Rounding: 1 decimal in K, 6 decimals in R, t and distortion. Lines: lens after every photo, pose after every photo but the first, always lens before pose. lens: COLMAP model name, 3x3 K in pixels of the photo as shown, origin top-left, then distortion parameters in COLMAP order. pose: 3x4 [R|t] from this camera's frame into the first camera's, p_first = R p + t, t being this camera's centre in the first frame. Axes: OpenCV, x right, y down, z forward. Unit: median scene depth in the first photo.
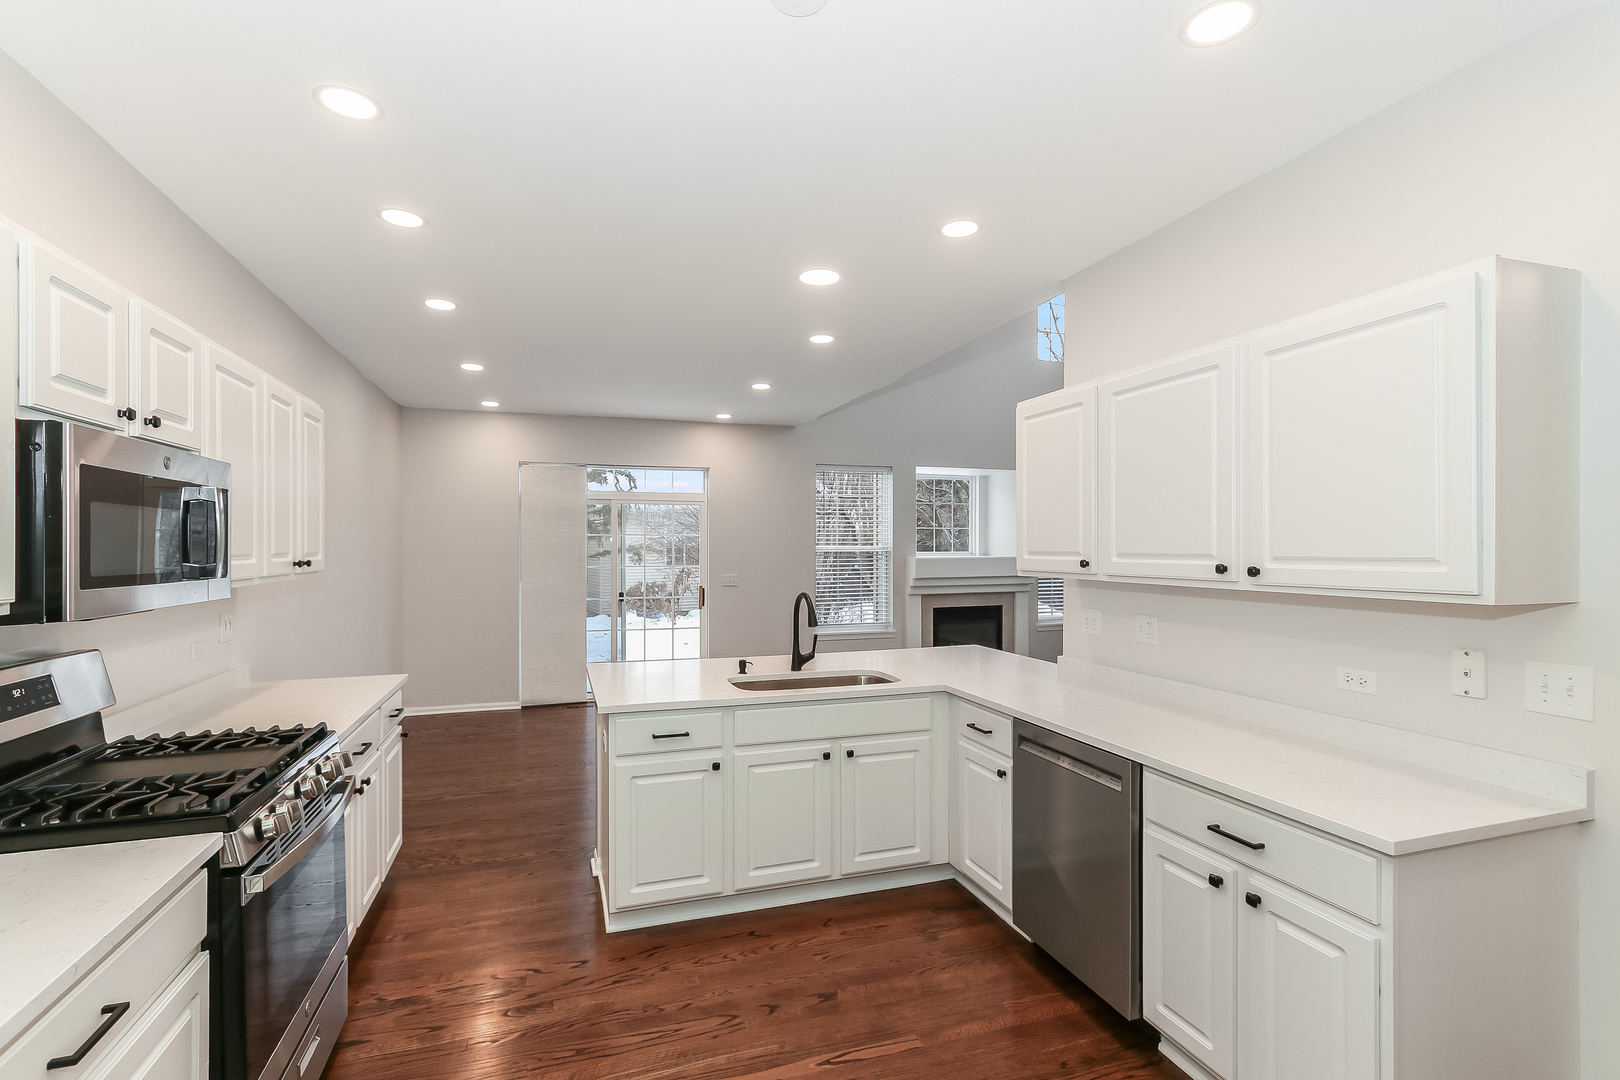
lens RADIAL K [[743.9, 0, 792.1], [0, 743.9, 547.5], [0, 0, 1]] dist [-0.005350, 0.005268]
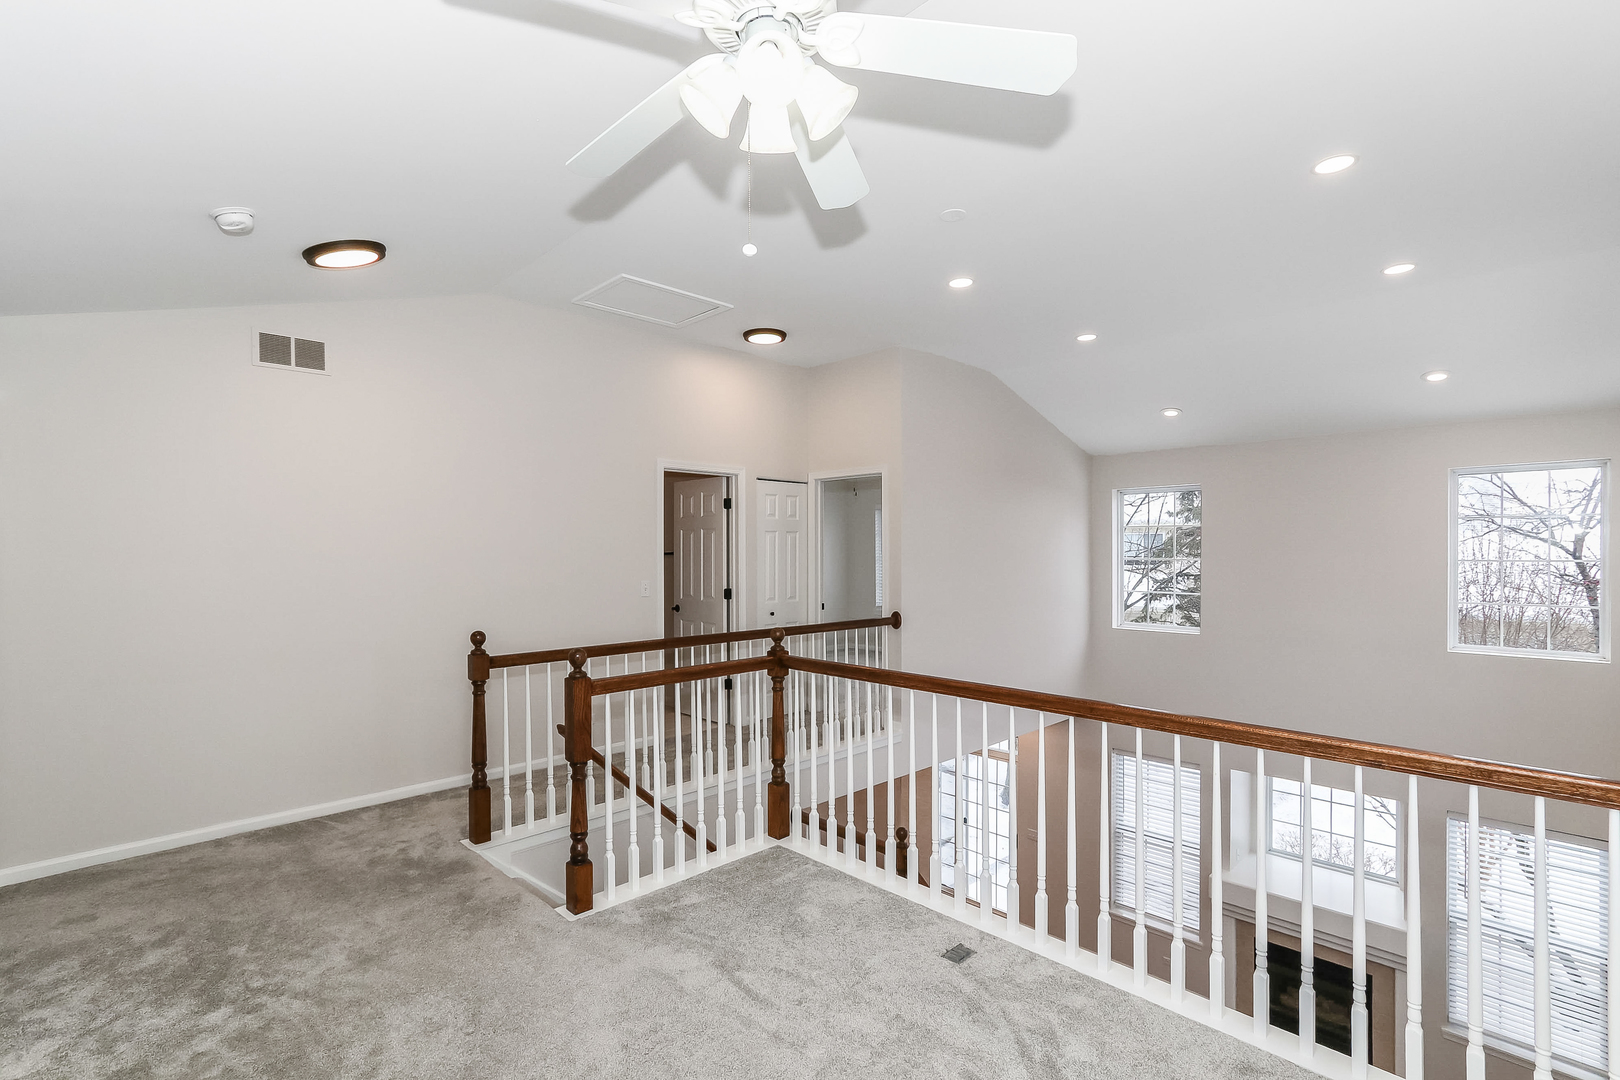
lens RADIAL K [[730.6, 0, 794.9], [0, 730.6, 550.5], [0, 0, 1]] dist [0.000727, 0.000081]
pose [[0.437634, -0.001511, -0.899152, 1.415049], [0.009110, 0.999955, 0.002754, -0.744691], [0.899107, -0.009396, 0.437628, 0.293627]]
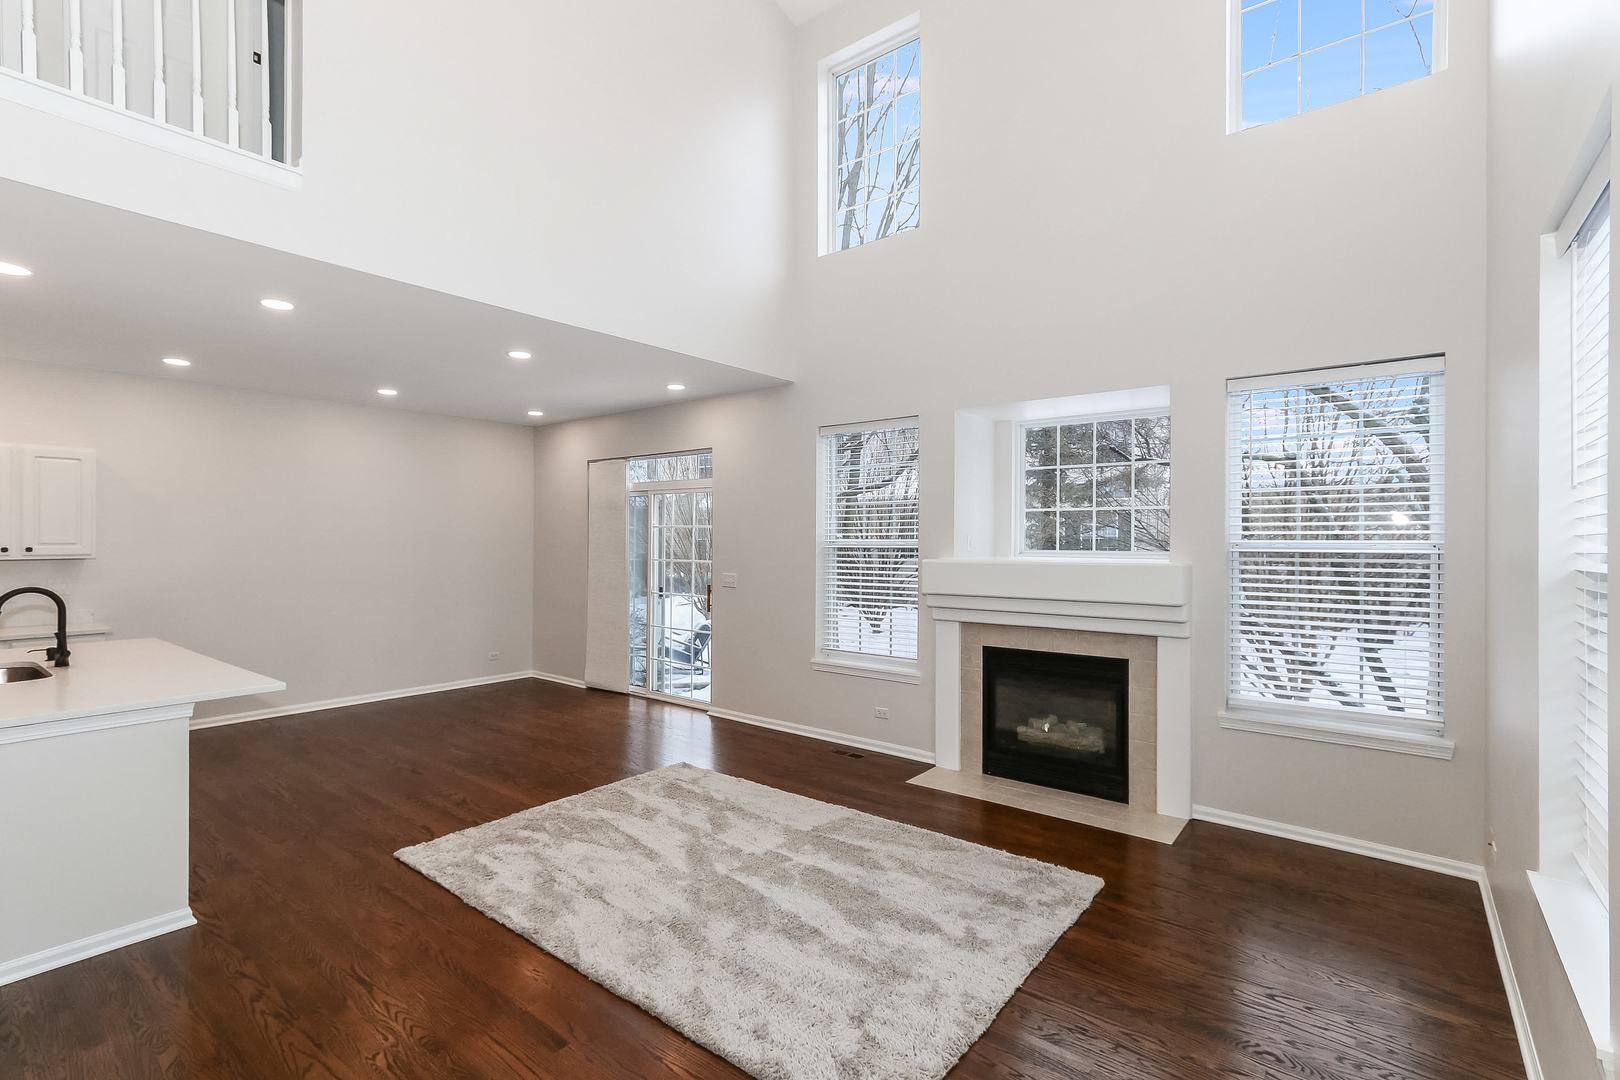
lens RADIAL K [[743.9, 0, 792.1], [0, 743.9, 547.5], [0, 0, 1]] dist [-0.005350, 0.005268]
pose [[0.553536, 0.014465, -0.832699, 1.171687], [-0.000694, 0.999857, 0.016908, -0.014427], [0.832825, -0.008781, 0.553467, 1.075605]]
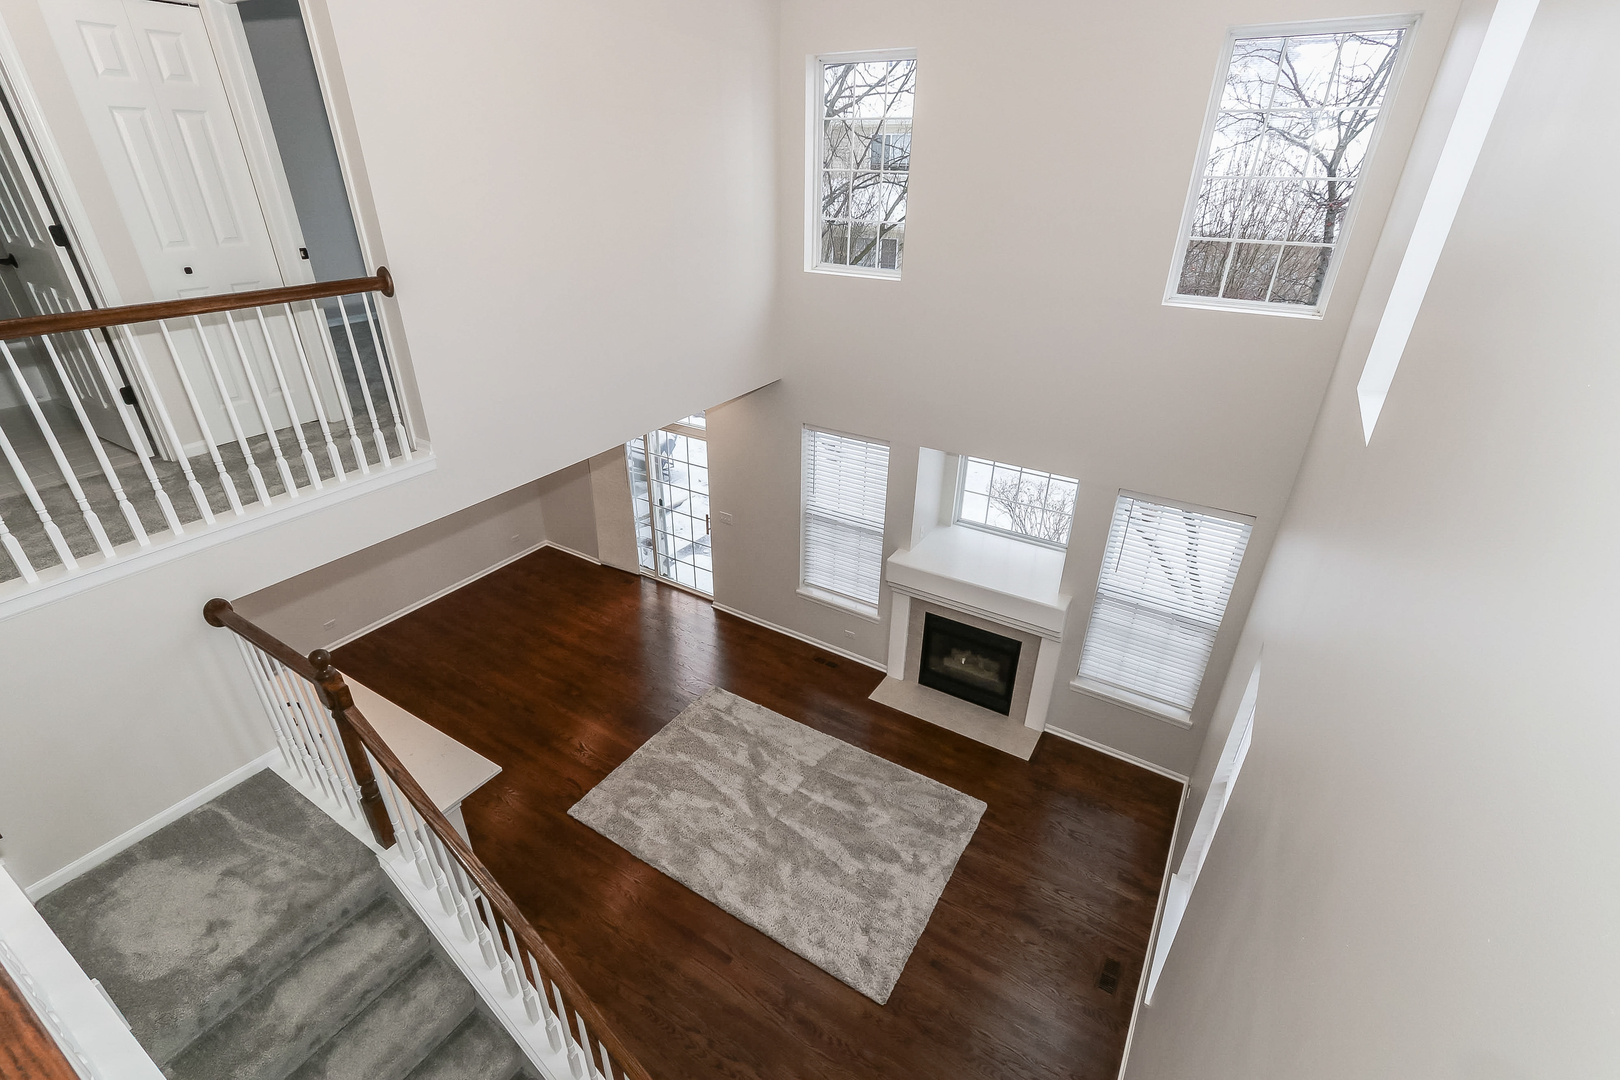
lens RADIAL K [[743.9, 0, 792.1], [0, 743.9, 547.5], [0, 0, 1]] dist [-0.005350, 0.005268]
pose [[0.643179, 0.361542, -0.674988, 1.241581], [-0.001361, 0.882050, 0.471153, -0.740646], [0.765715, -0.302117, 0.567808, 0.847055]]
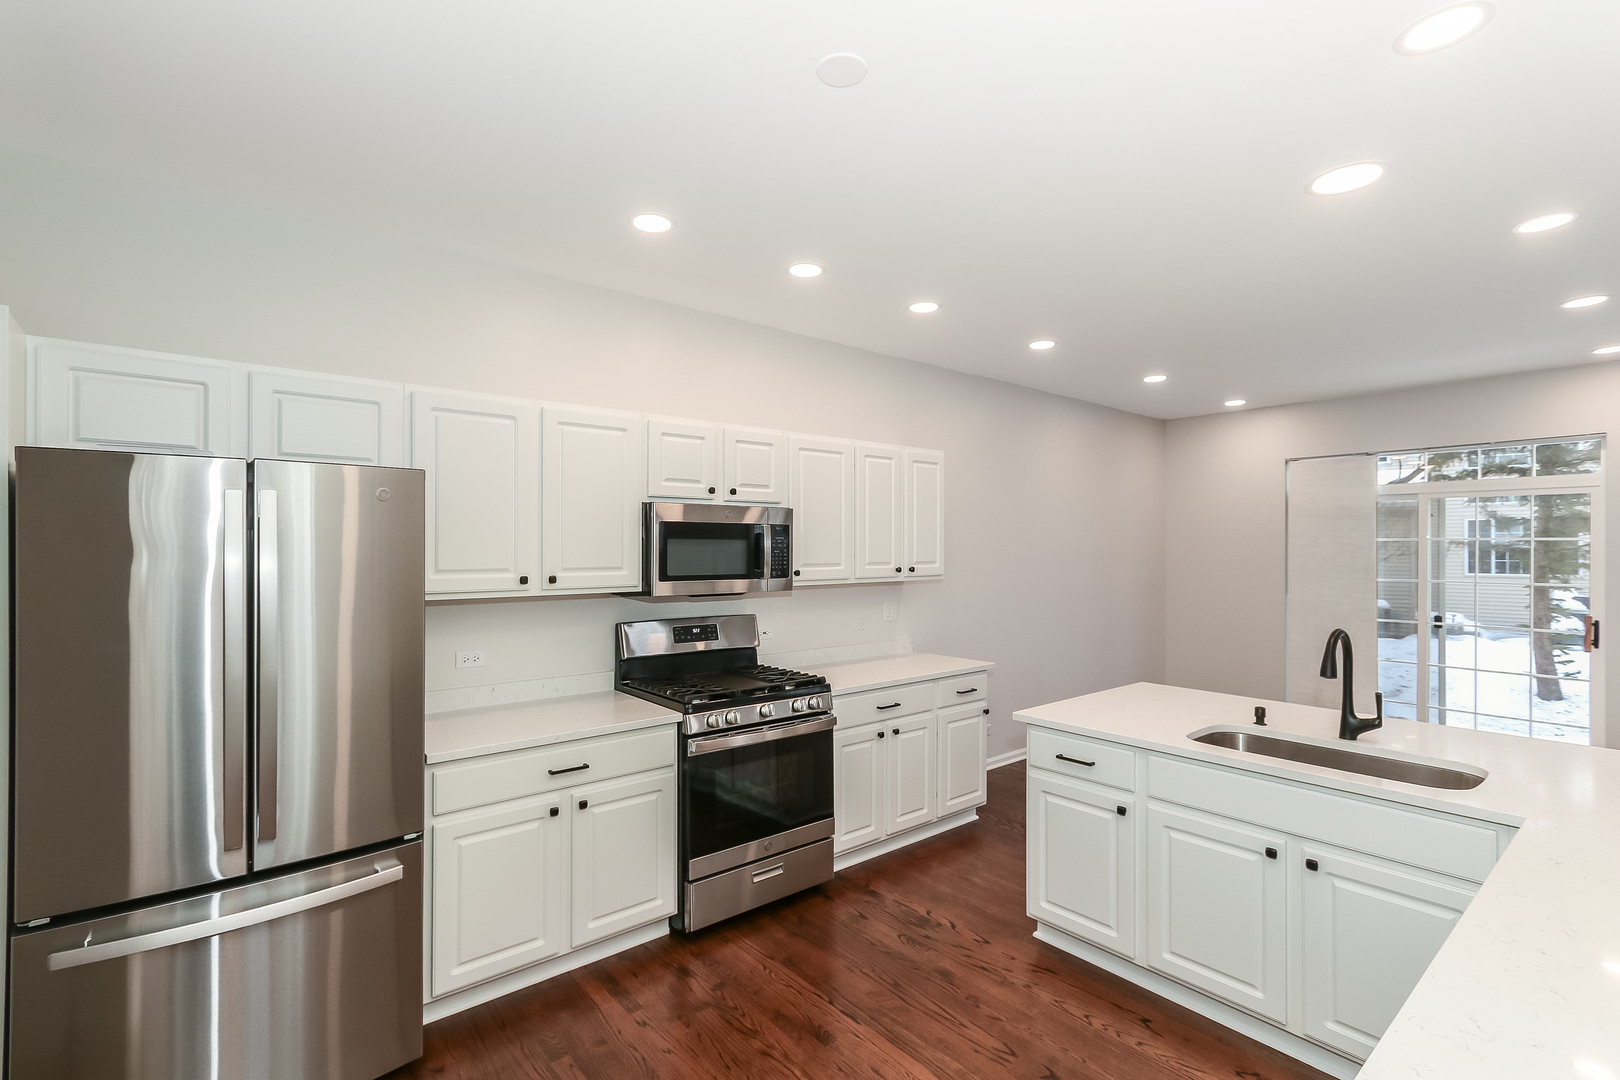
lens RADIAL K [[730.6, 0, 794.9], [0, 730.6, 550.5], [0, 0, 1]] dist [0.000727, 0.000081]
pose [[0.359664, 0.002763, -0.933078, 0.456206], [-0.000841, 0.999996, 0.002637, -0.014397], [0.933082, -0.000164, 0.359665, 0.257909]]
